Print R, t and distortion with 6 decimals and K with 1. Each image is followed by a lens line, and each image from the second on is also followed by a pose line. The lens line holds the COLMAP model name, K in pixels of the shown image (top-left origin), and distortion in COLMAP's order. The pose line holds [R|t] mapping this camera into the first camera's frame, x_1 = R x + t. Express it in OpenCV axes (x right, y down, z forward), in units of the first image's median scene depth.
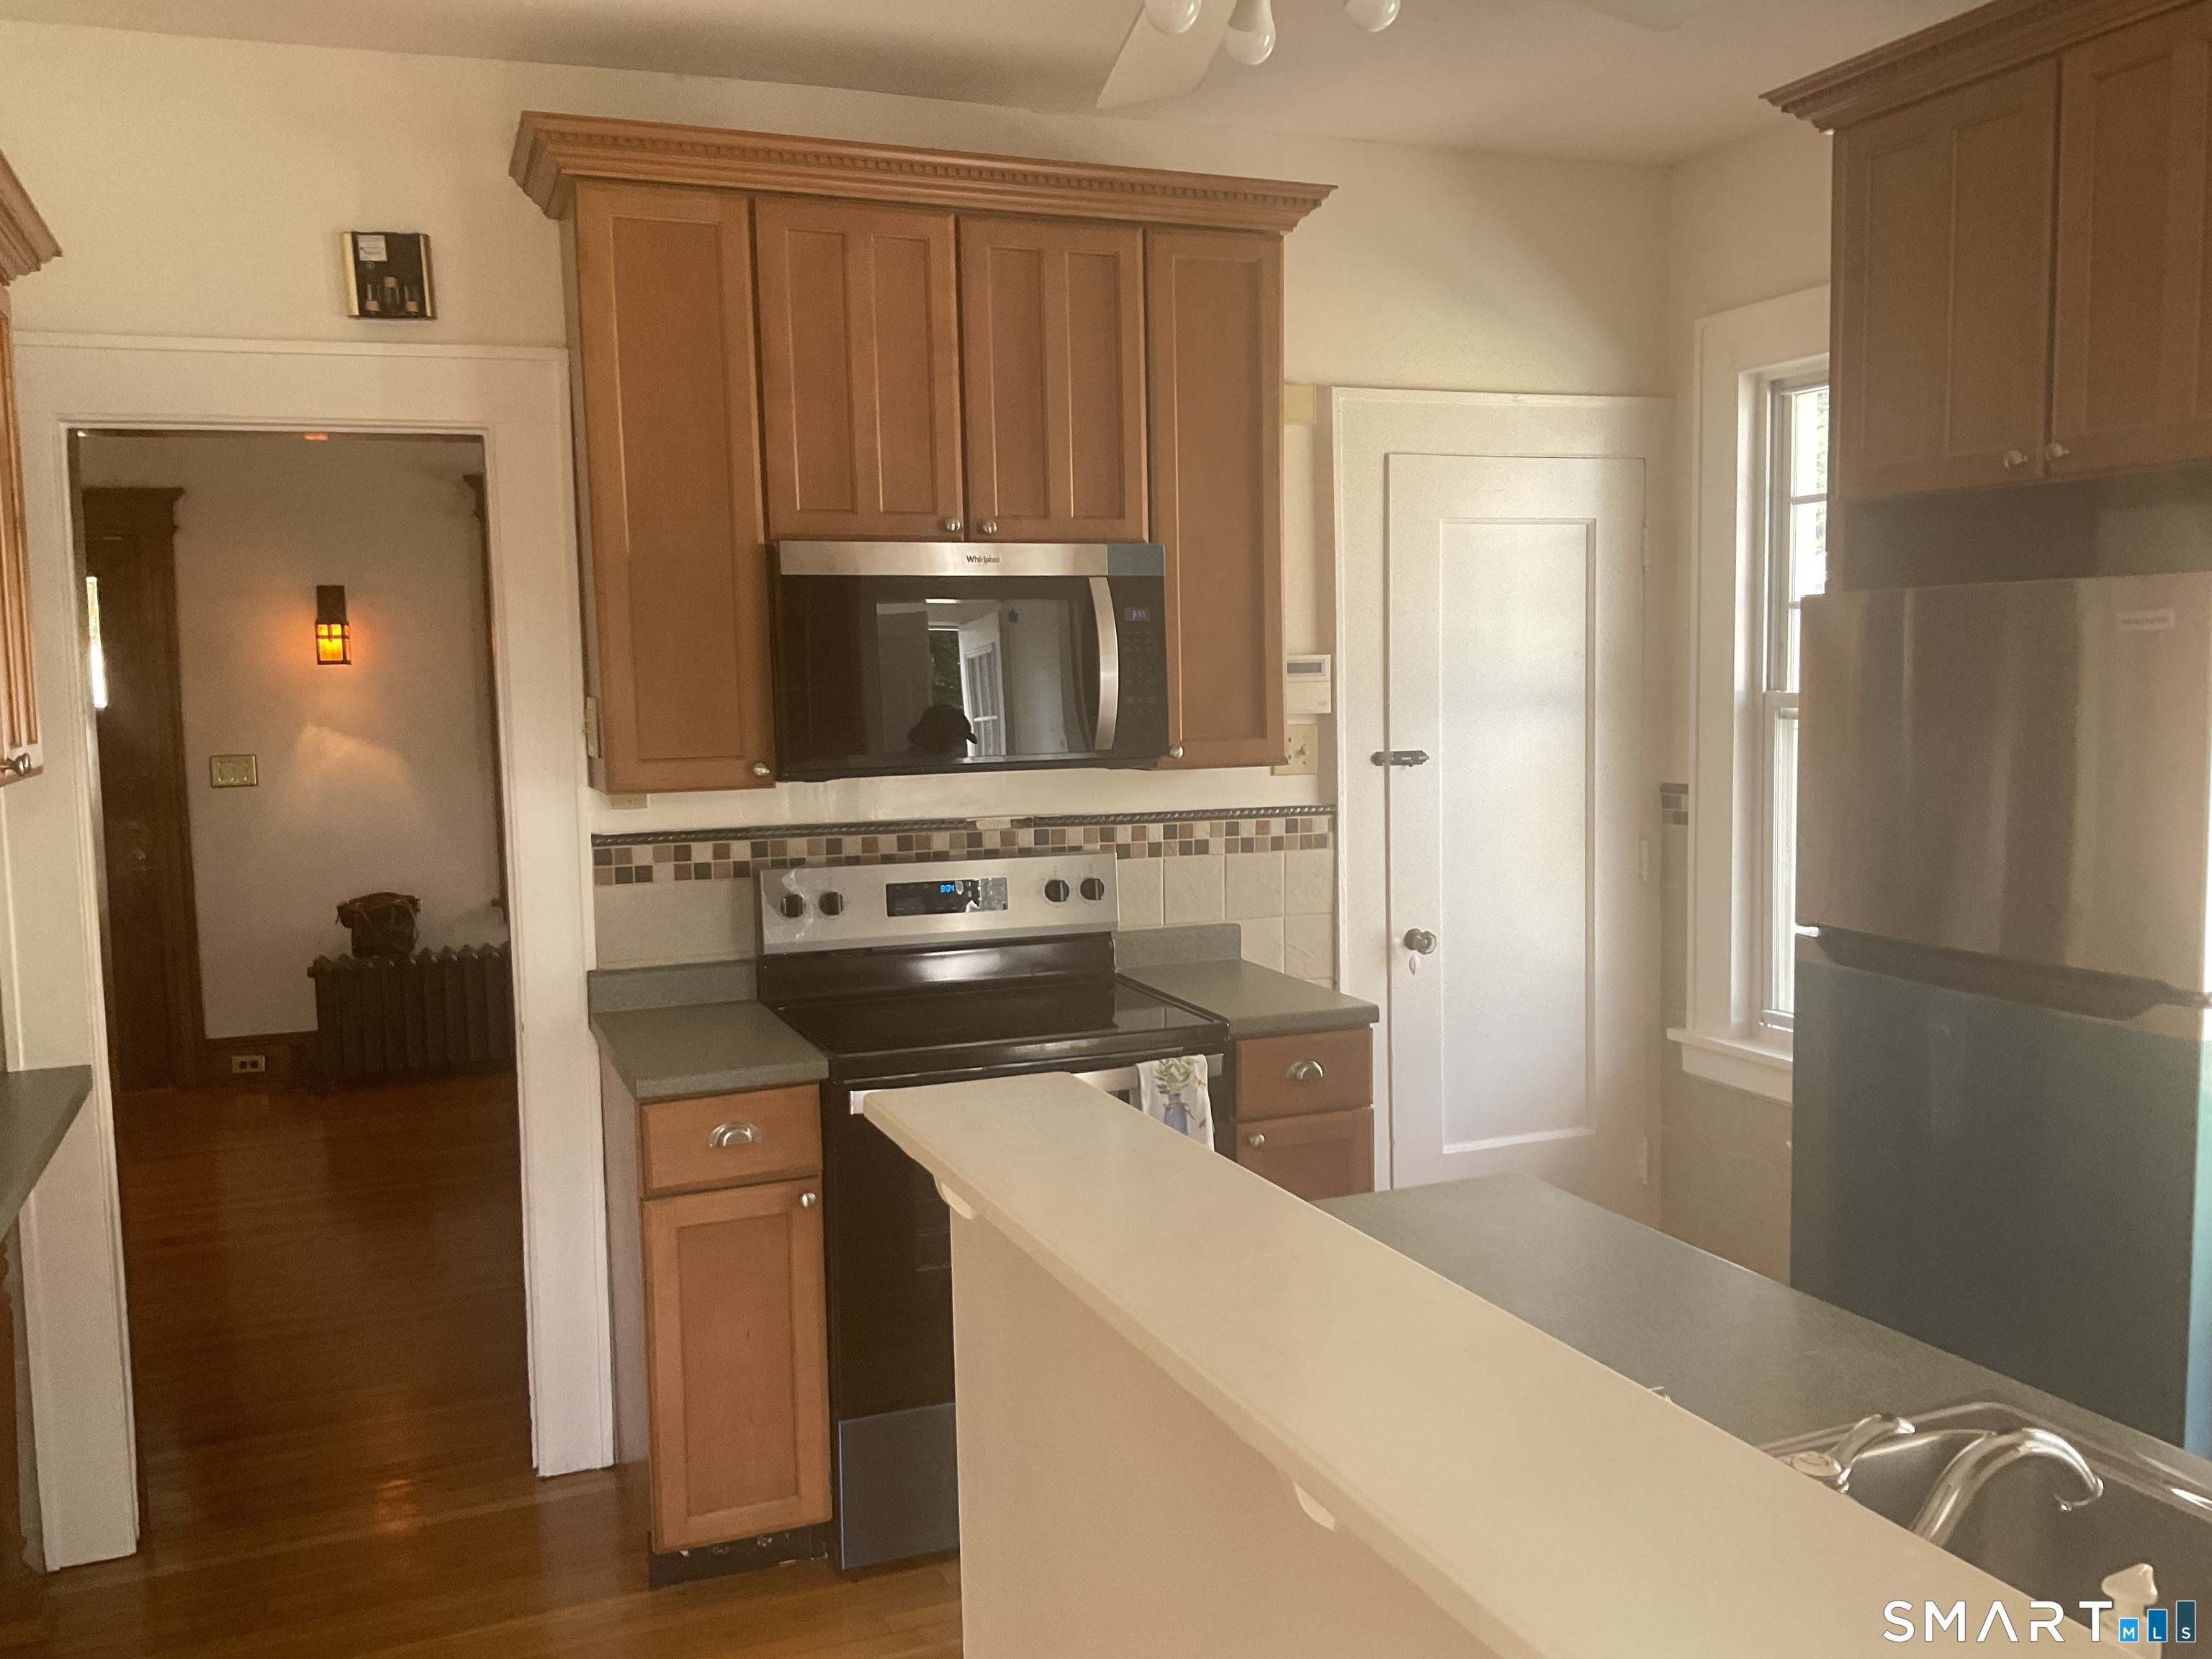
lens RADIAL K [[1858.2, 0, 1125.9], [0, 1858.2, 841.8], [0, 0, 1]] dist [0.057160, -0.036353]
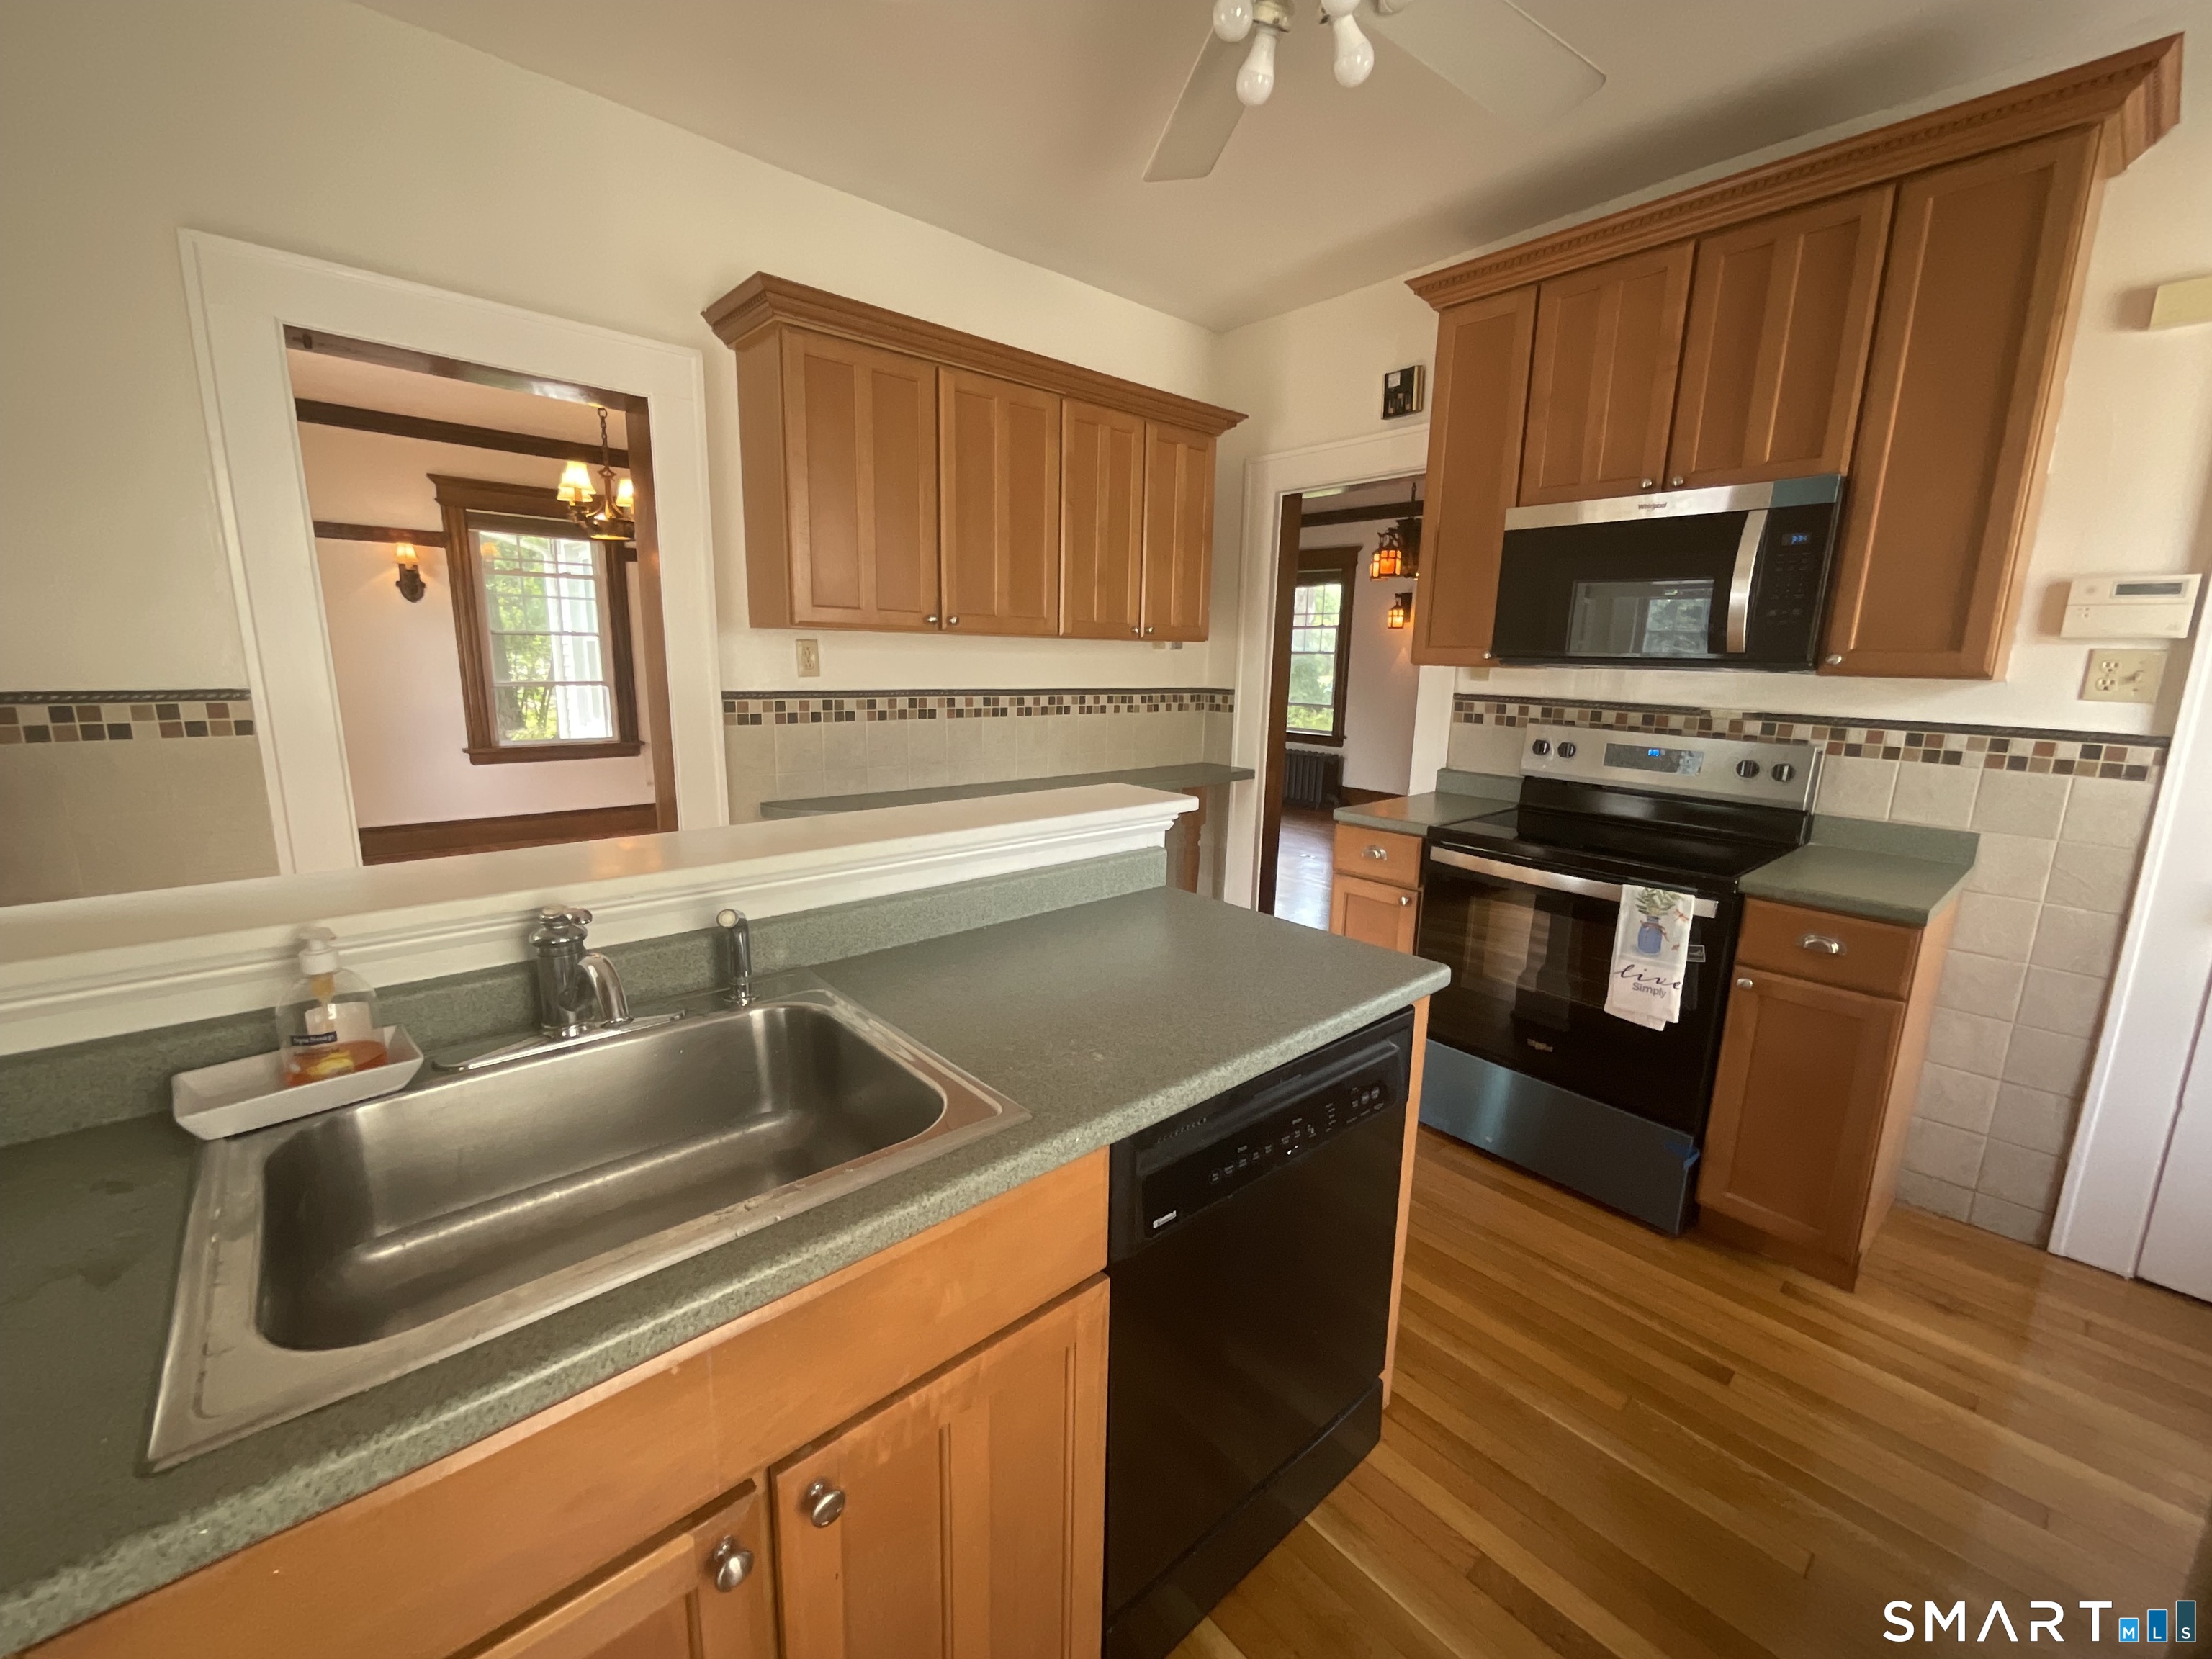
lens RADIAL K [[900.0, 0, 1107.8], [0, 900.0, 825.3], [0, 0, 1]] dist [0.002772, -0.000195]
pose [[0.322825, 0.205658, -0.923845, 0.422179], [-0.115741, 0.977359, 0.177127, 0.005755], [0.939355, 0.049745, 0.339319, 0.383712]]
